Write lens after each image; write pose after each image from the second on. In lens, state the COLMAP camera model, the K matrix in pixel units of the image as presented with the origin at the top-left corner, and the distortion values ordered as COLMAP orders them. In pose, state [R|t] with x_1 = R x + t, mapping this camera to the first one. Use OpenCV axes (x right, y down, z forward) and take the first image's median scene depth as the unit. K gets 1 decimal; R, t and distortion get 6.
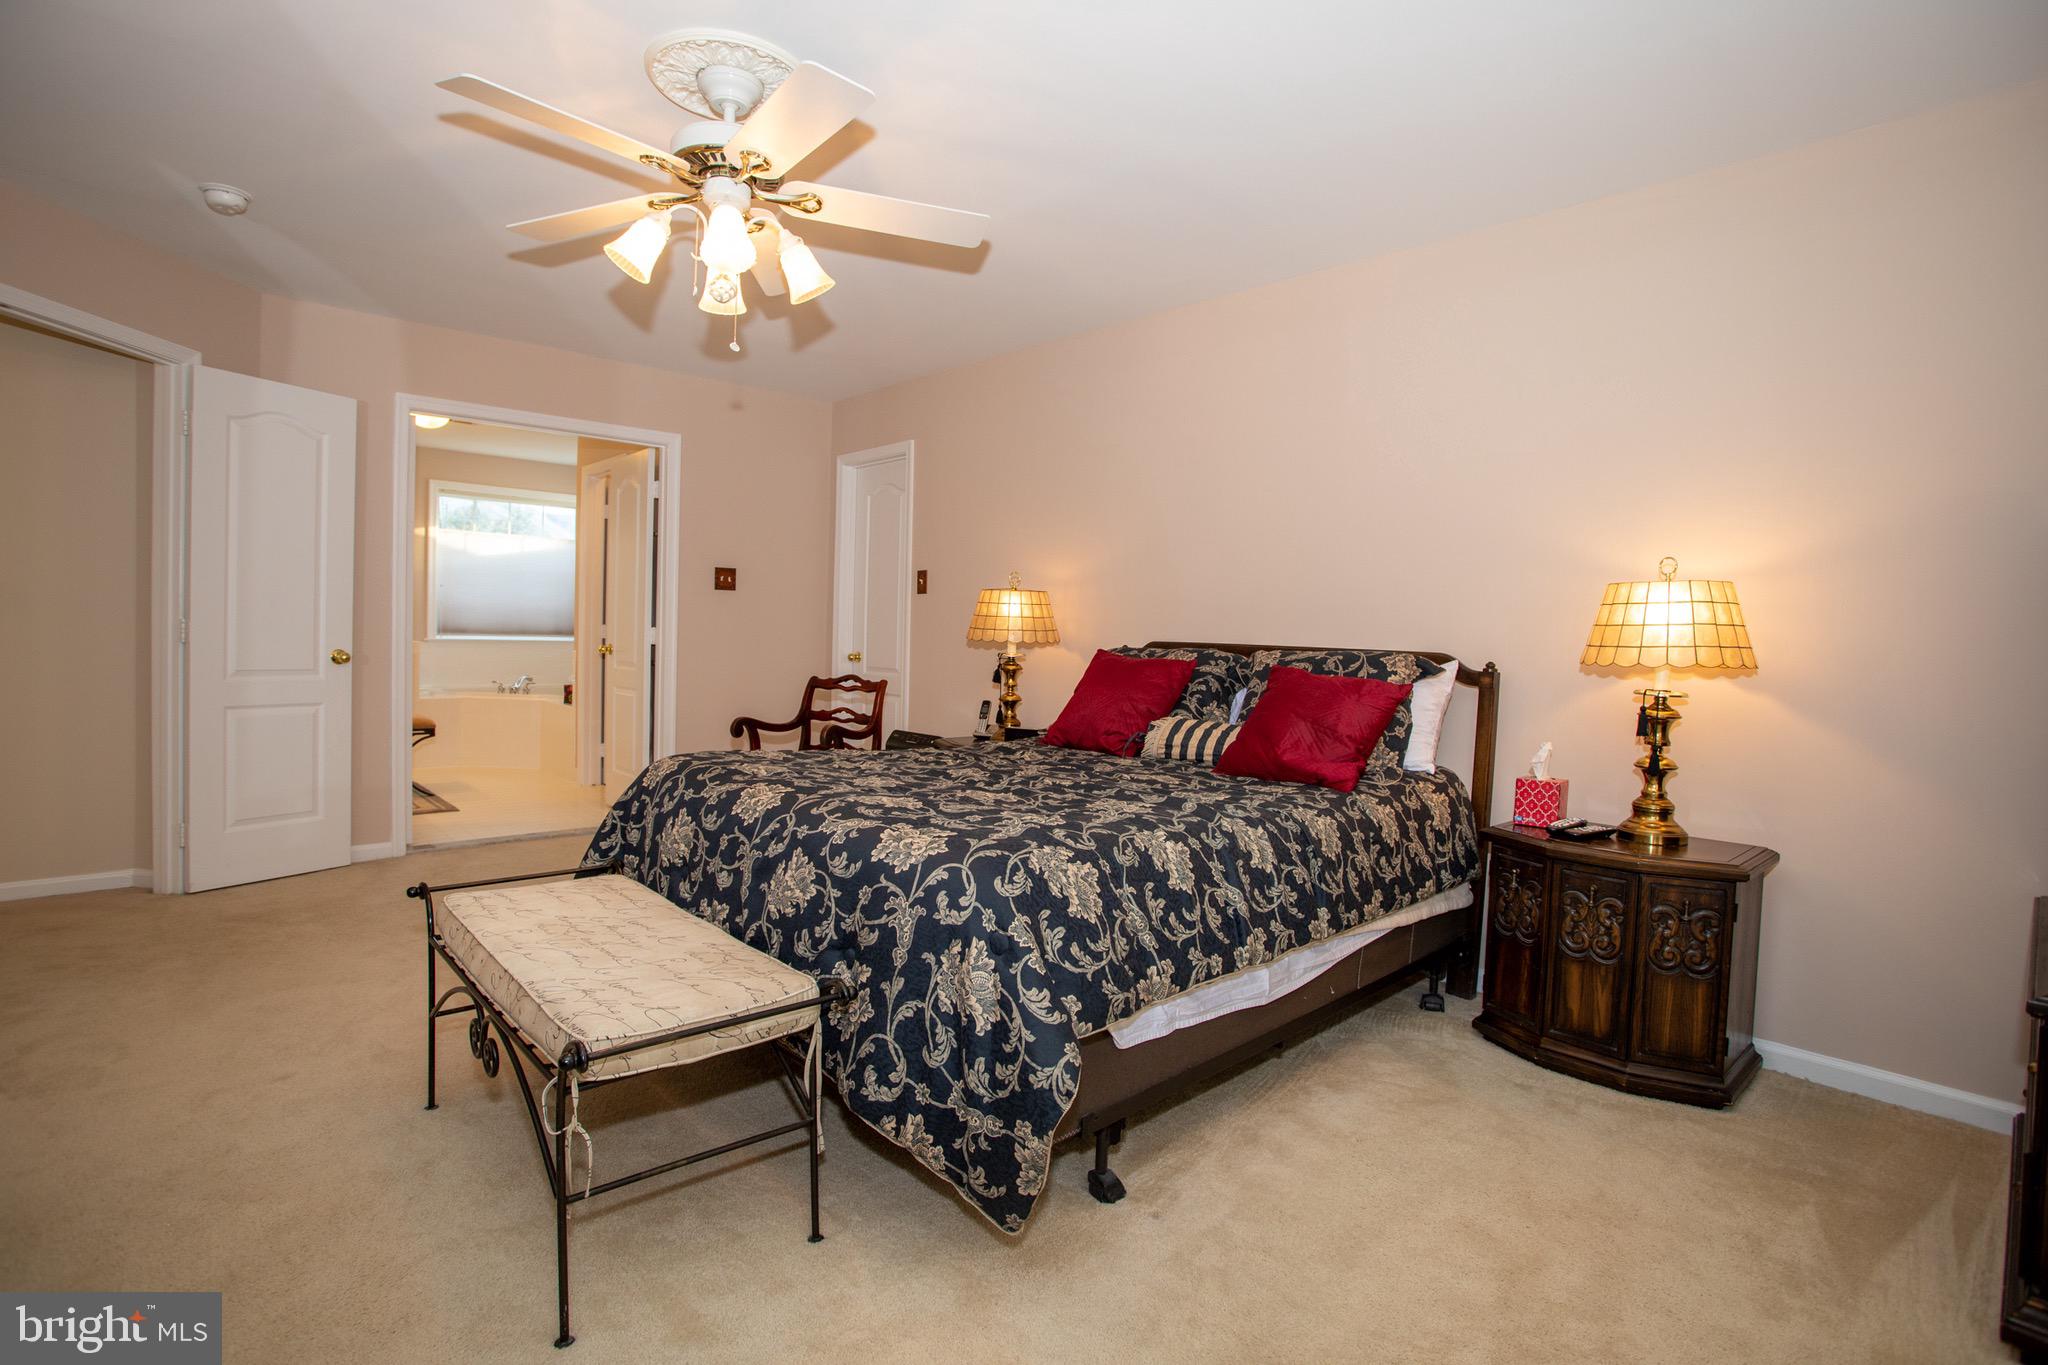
lens RADIAL K [[976.9, 0, 1024.0], [0, 976.9, 682.5], [0, 0, 1]] dist [-0.035455, 0.000044]
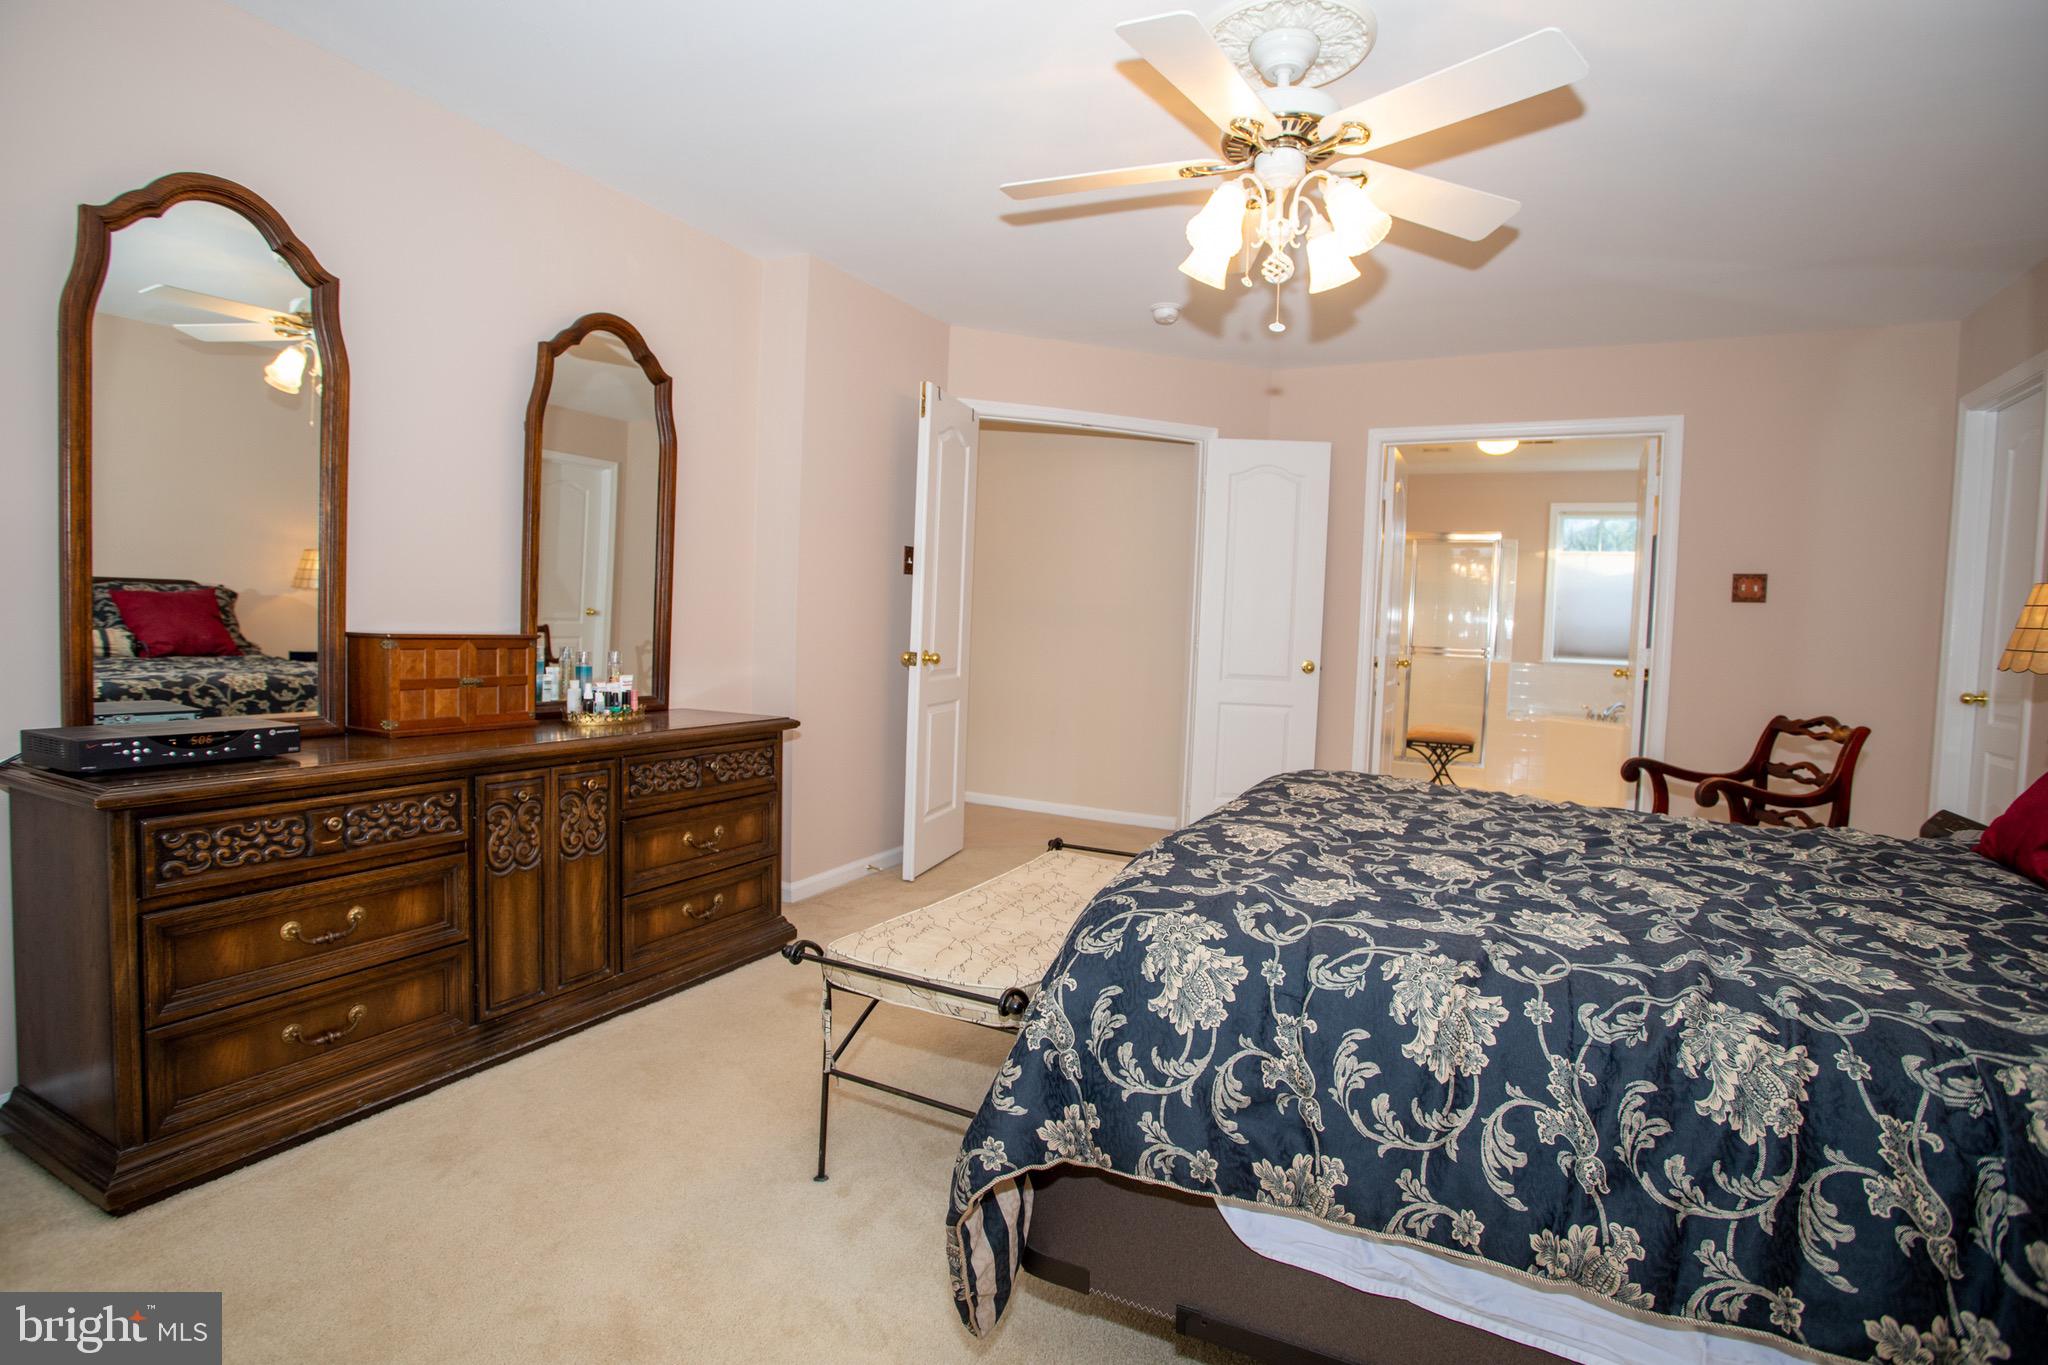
lens RADIAL K [[980.5, 0, 1032.4], [0, 980.5, 675.5], [0, 0, 1]] dist [-0.004869, -0.000178]
pose [[0.390987, 0.036421, -0.919675, 0.473955], [-0.070621, 0.997458, 0.009478, -0.008261], [0.917683, 0.061242, 0.392566, 0.426192]]
